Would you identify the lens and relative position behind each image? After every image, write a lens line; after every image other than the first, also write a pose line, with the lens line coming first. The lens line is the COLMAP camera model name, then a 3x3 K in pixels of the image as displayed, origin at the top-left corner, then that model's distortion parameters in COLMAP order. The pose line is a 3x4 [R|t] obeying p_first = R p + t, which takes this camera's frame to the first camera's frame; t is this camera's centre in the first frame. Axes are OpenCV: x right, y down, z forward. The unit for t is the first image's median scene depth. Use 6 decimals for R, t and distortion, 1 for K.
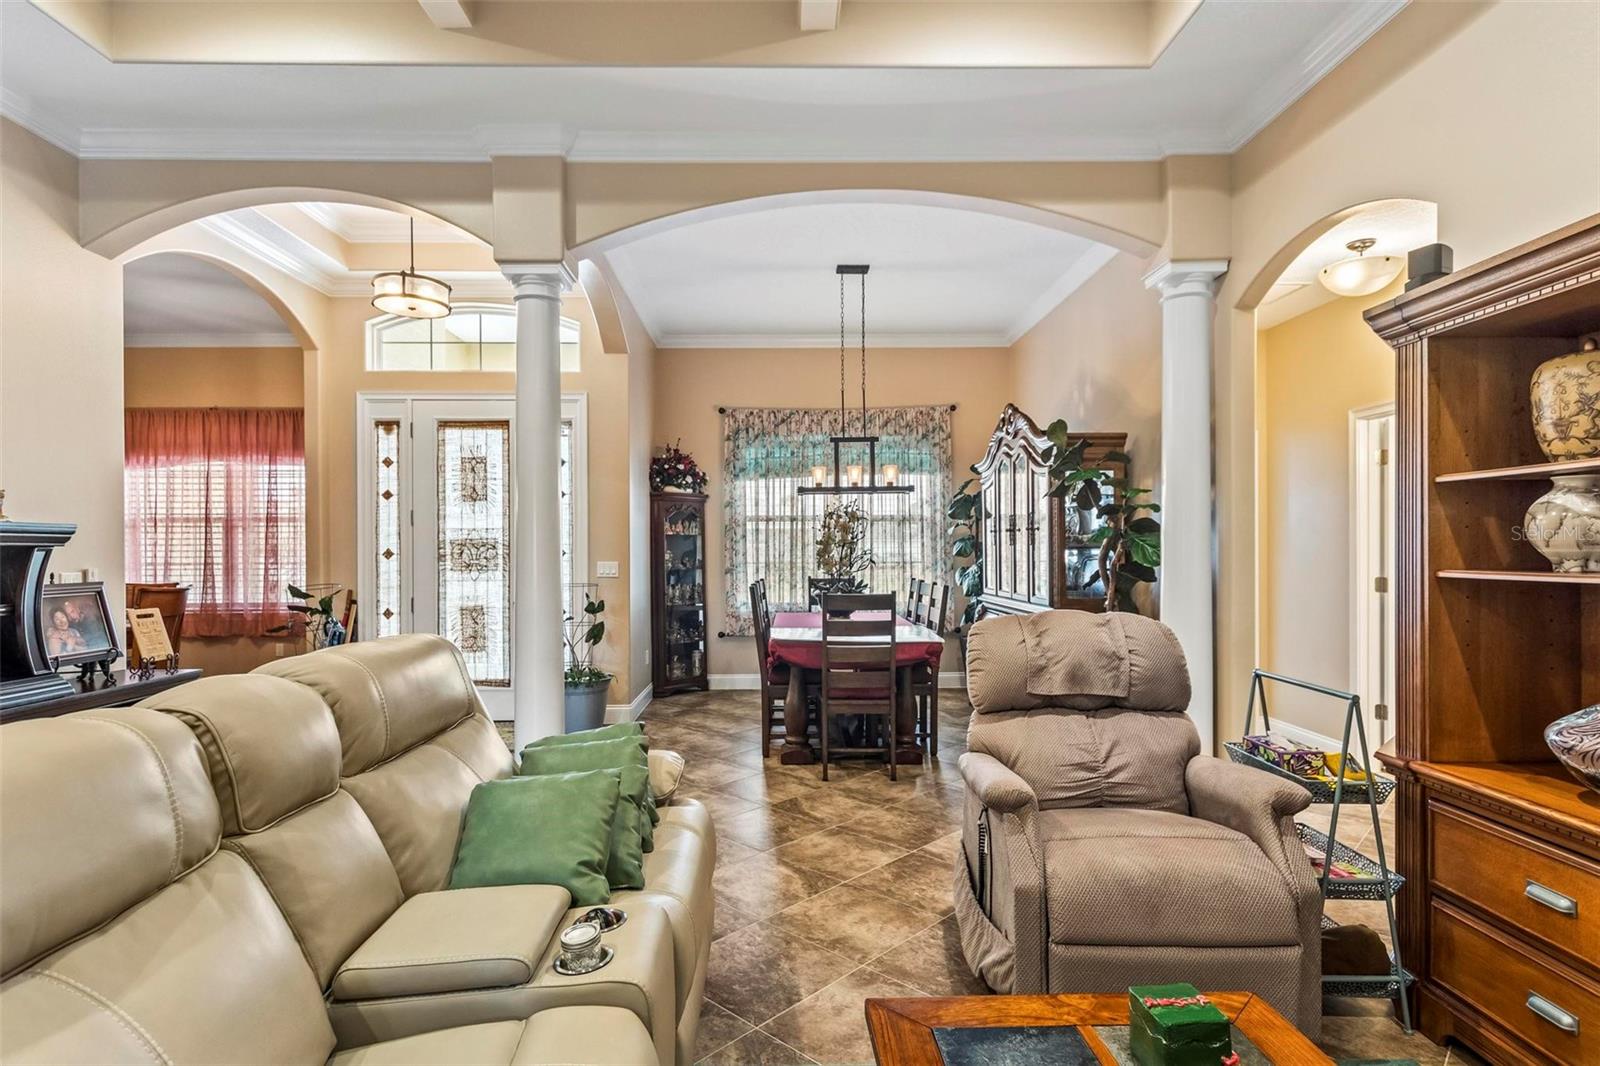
lens RADIAL K [[821.7, 0, 785.6], [0, 821.7, 552.1], [0, 0, 1]] dist [0.015685, -0.002259]
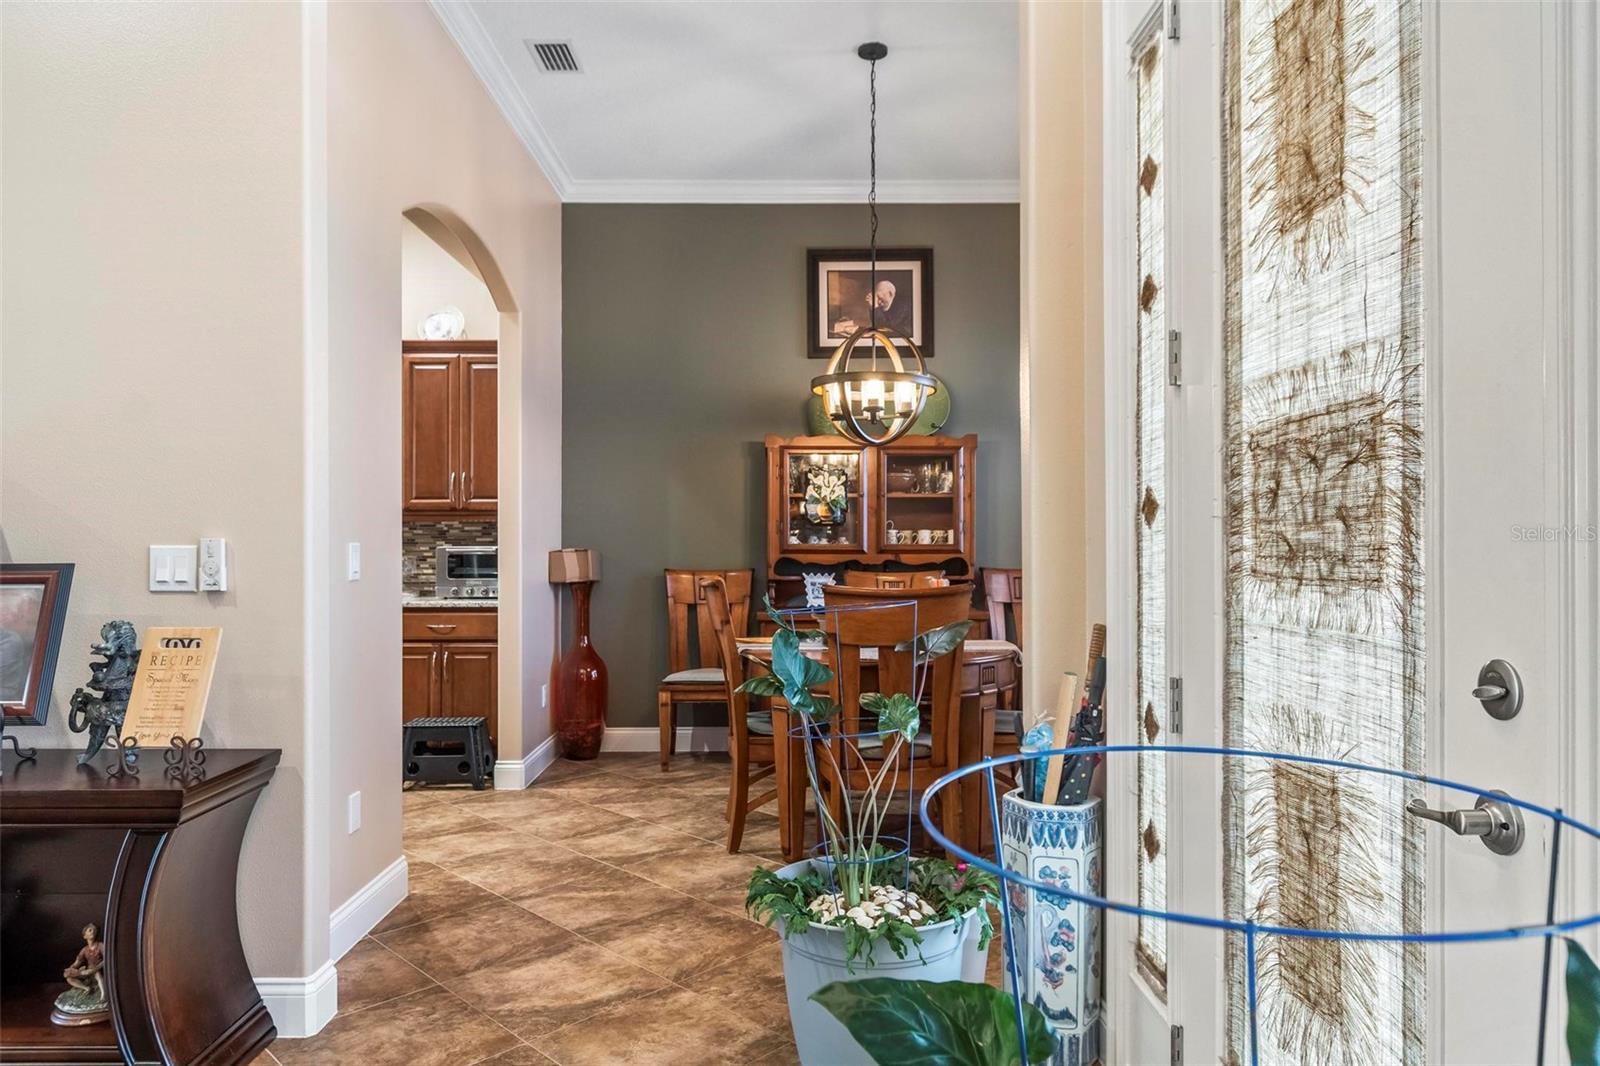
lens RADIAL K [[1006.7, 0, 798.5], [0, 1006.7, 539.5], [0, 0, 1]] dist [-0.003372, 0.002732]
pose [[0.019979, 0.002051, -0.999798, -0.147483], [0.000115, 0.999998, 0.002054, 0.012297], [0.999800, -0.000156, 0.019978, 0.876280]]
